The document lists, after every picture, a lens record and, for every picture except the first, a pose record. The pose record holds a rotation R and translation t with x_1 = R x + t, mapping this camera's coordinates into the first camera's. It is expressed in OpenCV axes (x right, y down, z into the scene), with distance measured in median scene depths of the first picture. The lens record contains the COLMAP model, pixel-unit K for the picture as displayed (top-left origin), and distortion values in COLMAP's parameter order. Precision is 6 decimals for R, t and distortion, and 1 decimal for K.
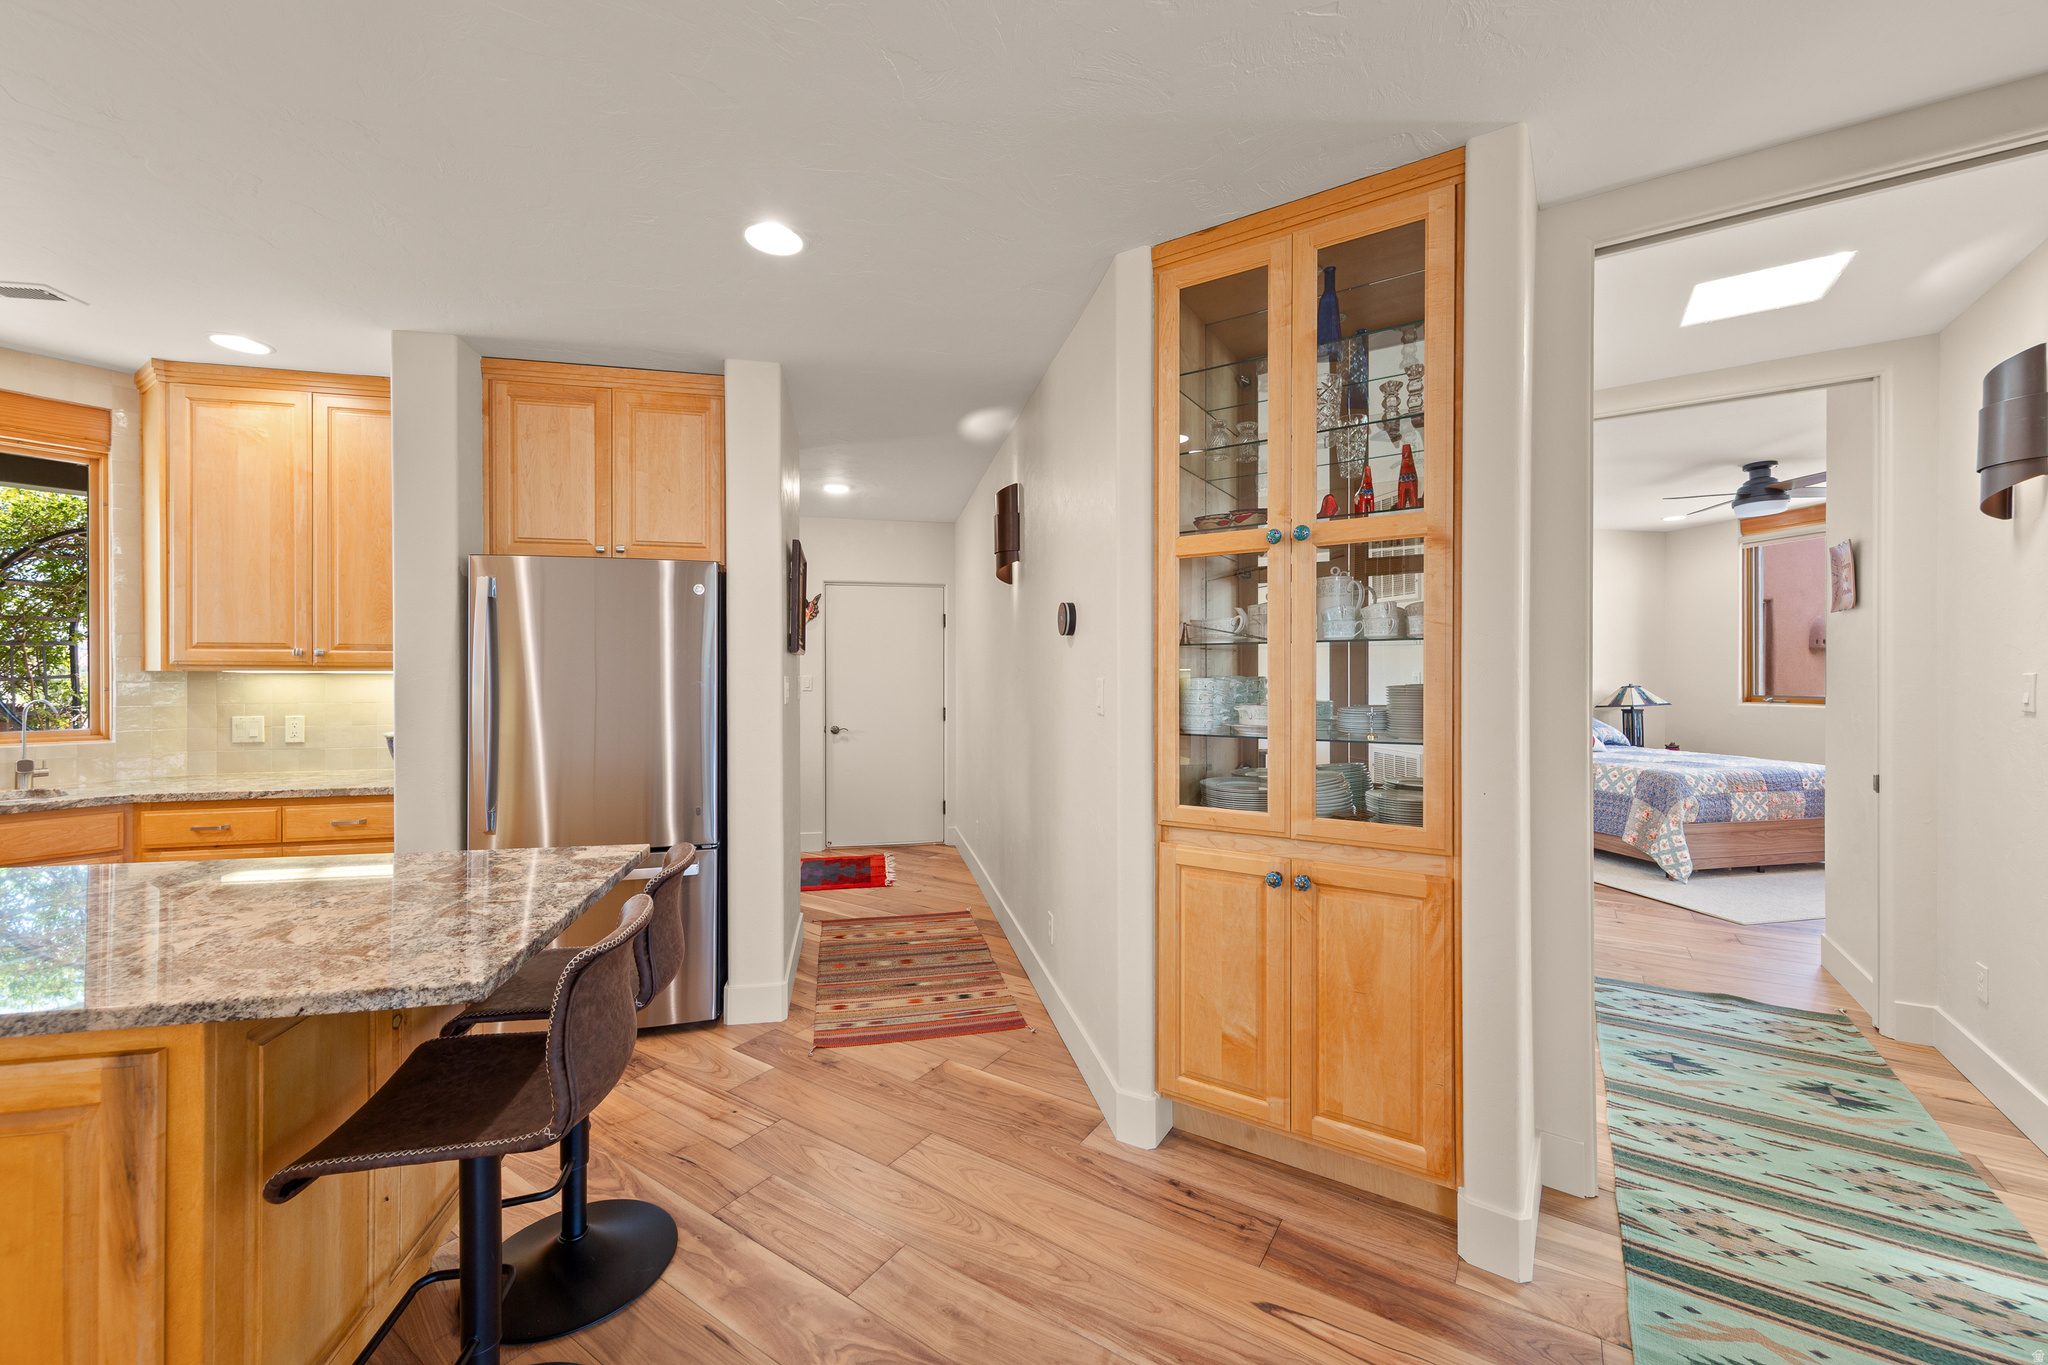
lens RADIAL K [[797.8, 0, 1021.2], [0, 797.8, 674.7], [0, 0, 1]] dist [-0.000139, -0.000031]
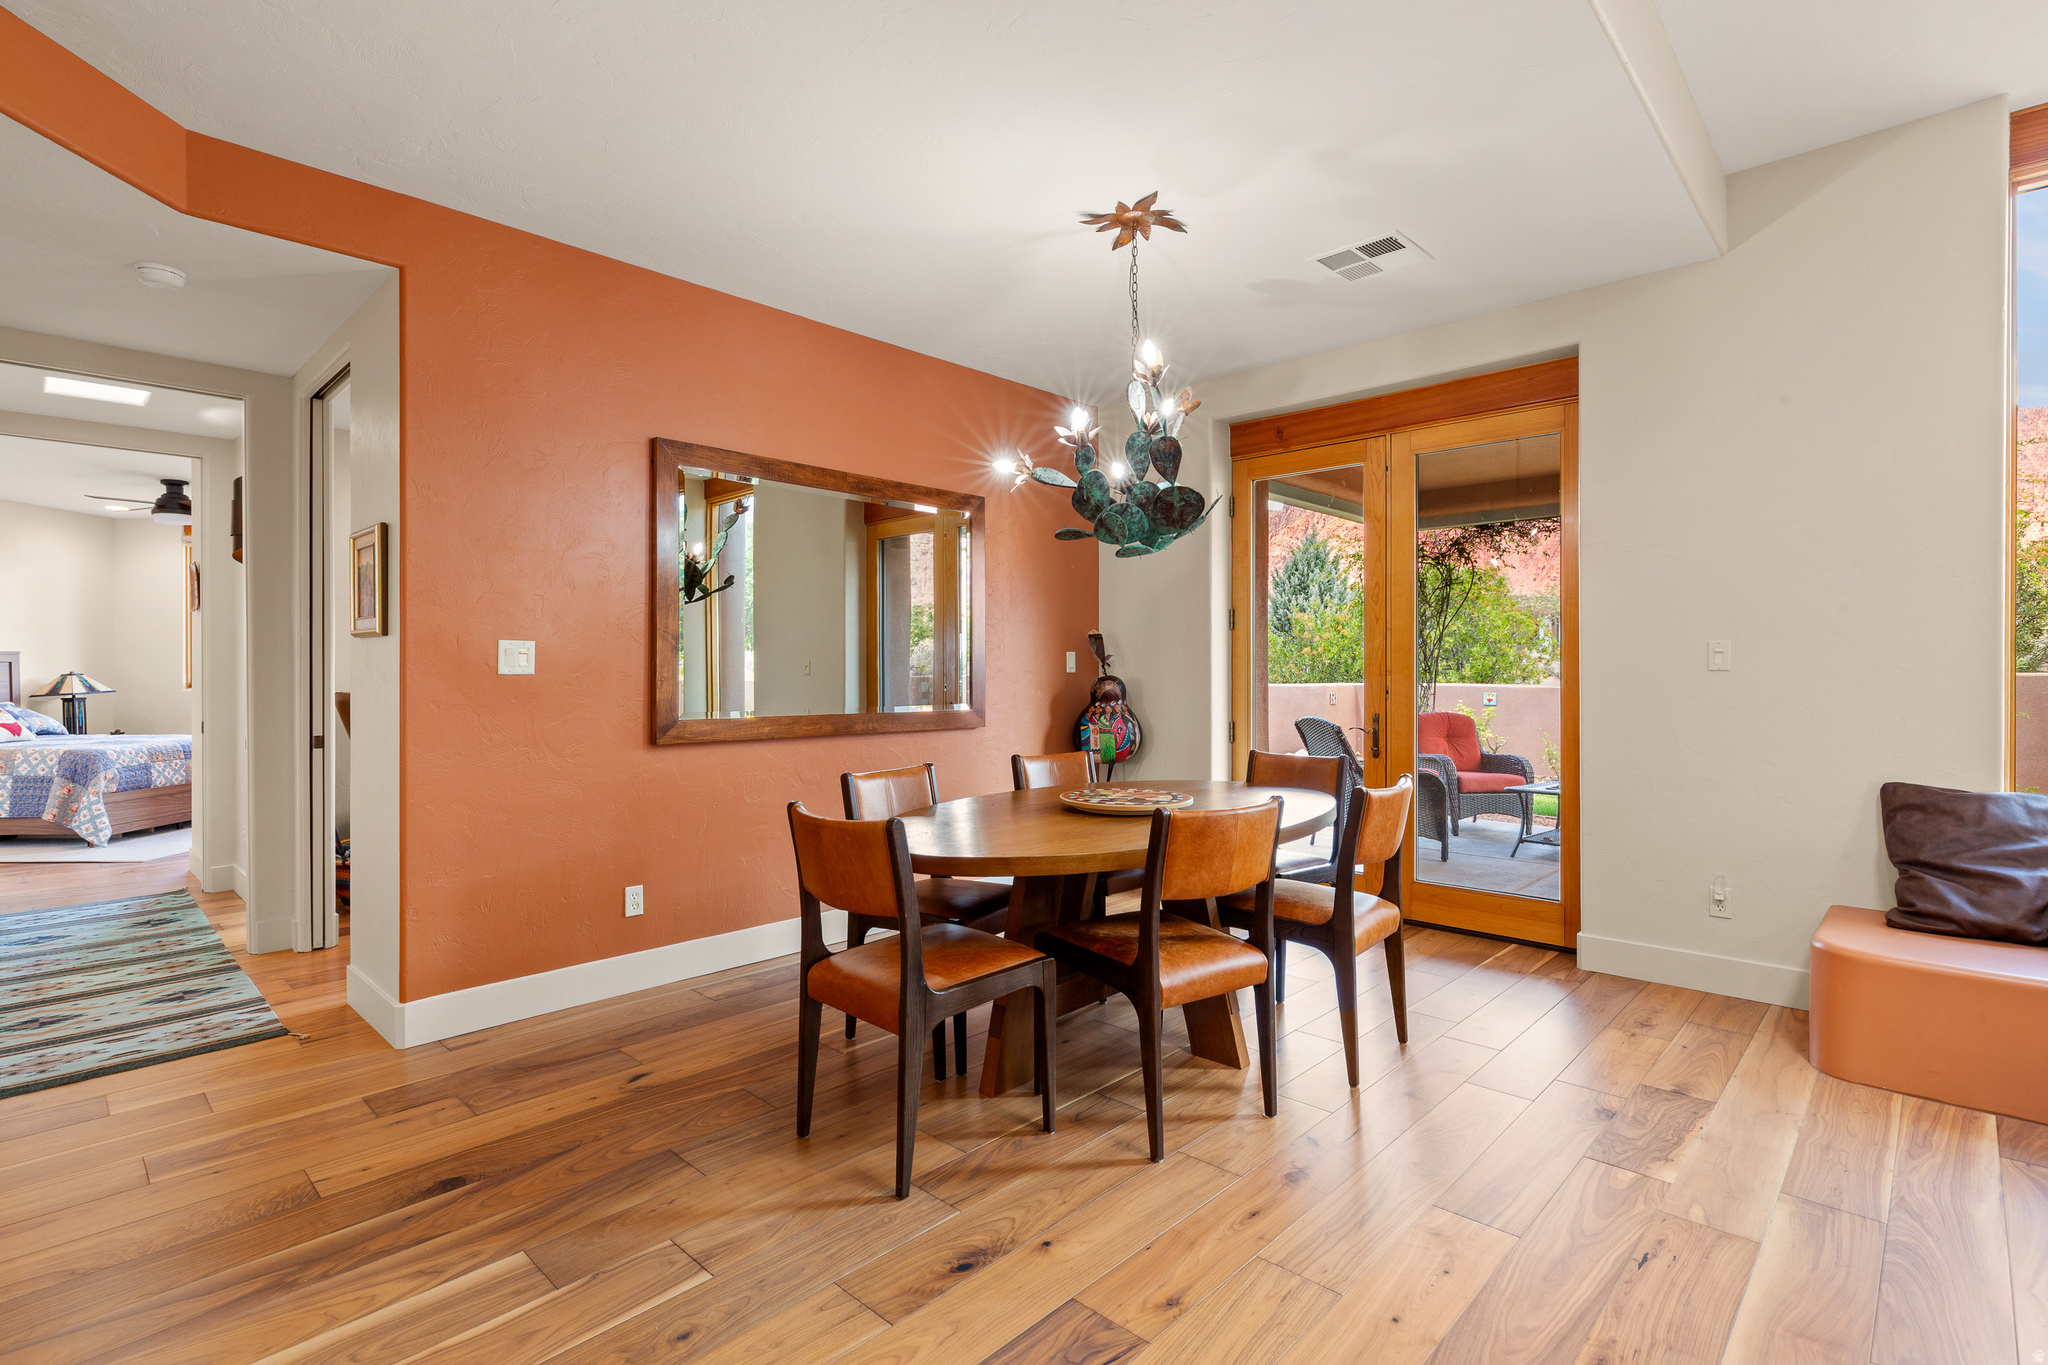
lens RADIAL K [[976.3, 0, 1023.4], [0, 976.3, 667.5], [0, 0, 1]] dist [-0.004957, -0.000766]
pose [[0.180821, 0.002062, 0.983514, -0.255291], [0.002883, 0.999992, -0.002627, 0.018398], [-0.983512, 0.003311, 0.180814, -0.483009]]
